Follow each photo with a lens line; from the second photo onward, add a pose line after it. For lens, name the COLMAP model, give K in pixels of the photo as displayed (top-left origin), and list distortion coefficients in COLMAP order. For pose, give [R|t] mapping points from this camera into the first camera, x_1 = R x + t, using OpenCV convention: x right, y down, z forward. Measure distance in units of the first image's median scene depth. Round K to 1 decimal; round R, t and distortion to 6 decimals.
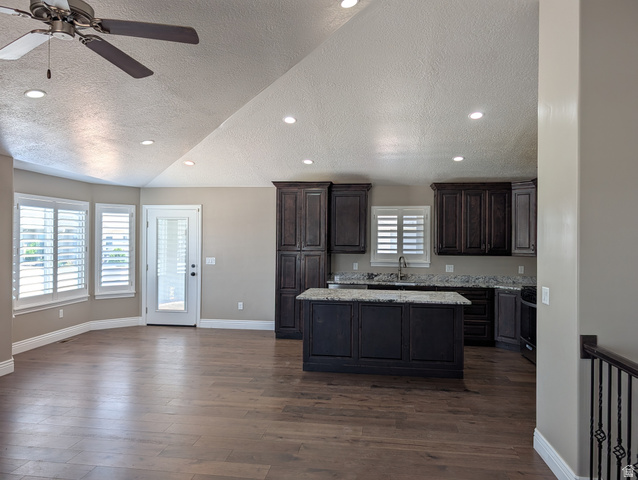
lens RADIAL K [[458.8, 0, 316.3], [0, 458.8, 240.5], [0, 0, 1]] dist [0.020884, -0.021015]
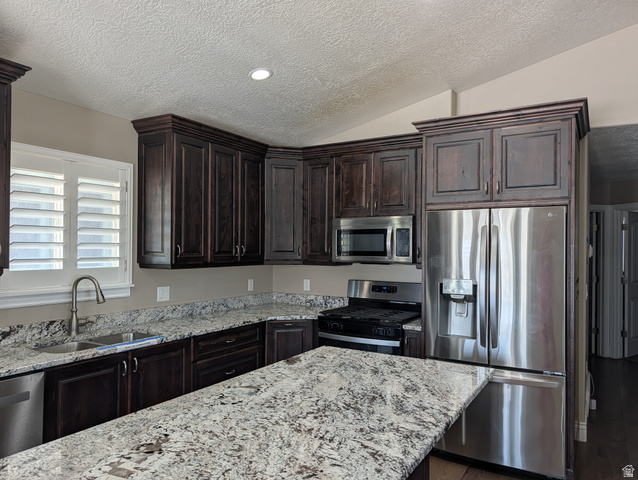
lens RADIAL K [[458.8, 0, 323.8], [0, 458.8, 251.2], [0, 0, 1]] dist [0.020884, -0.021015]
pose [[0.389580, -0.012500, 0.920908, -0.109275], [-0.007321, 0.999834, 0.016669, 0.004362], [-0.920964, -0.013236, 0.389424, 0.656048]]
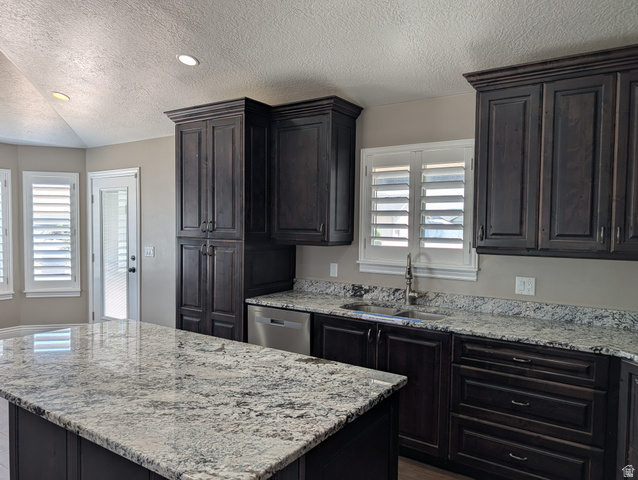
lens RADIAL K [[458.8, 0, 322.0], [0, 458.8, 246.0], [0, 0, 1]] dist [0.020884, -0.021015]
pose [[0.900001, 0.021808, -0.435342, 0.311519], [-0.003248, 0.999055, 0.043333, 0.007679], [0.435876, -0.037586, 0.899221, 0.559646]]
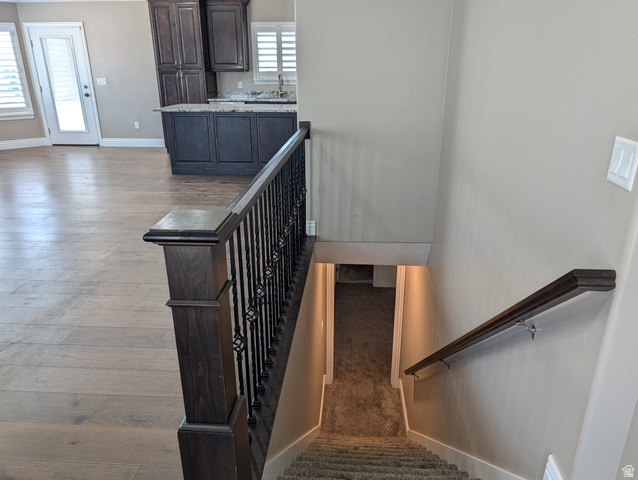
lens RADIAL K [[458.8, 0, 321.9], [0, 458.8, 239.2], [0, 0, 1]] dist [0.020884, -0.021015]
pose [[0.997314, -0.035330, 0.064157, 0.204129], [0.010726, 0.936972, 0.349240, 0.022418], [-0.072452, -0.347614, 0.934835, -0.144993]]
